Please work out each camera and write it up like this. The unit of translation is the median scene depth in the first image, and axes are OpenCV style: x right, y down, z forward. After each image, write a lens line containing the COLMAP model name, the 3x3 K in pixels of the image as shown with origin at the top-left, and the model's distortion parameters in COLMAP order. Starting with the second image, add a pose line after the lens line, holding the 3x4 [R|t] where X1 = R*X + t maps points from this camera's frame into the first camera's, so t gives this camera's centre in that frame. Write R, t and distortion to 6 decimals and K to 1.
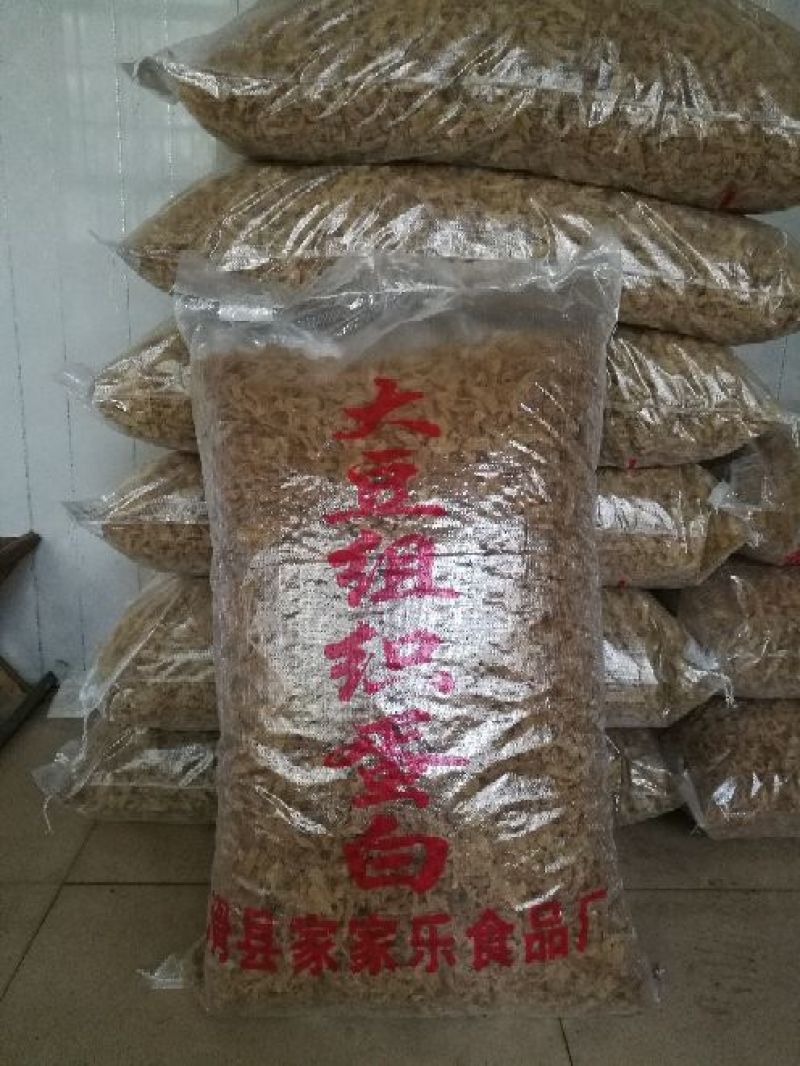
lens RADIAL K [[830.3, 0, 400.0], [0, 830.3, 533.0], [0, 0, 1]] dist [-0.052259, 0.070566]
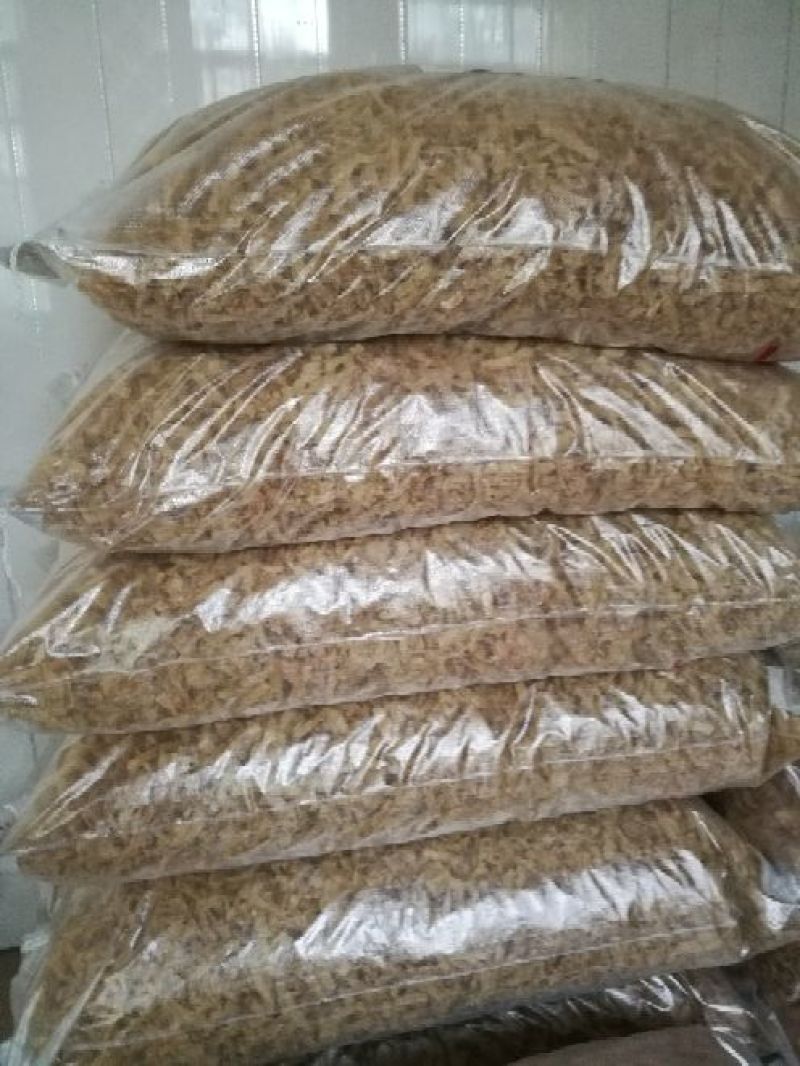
lens RADIAL K [[830.3, 0, 400.0], [0, 830.3, 533.0], [0, 0, 1]] dist [-0.052259, 0.070566]
pose [[0.982574, -0.104656, 0.153610, -0.121443], [0.110476, 0.993431, -0.029828, -0.256728], [-0.149479, 0.046278, 0.987681, 0.254465]]
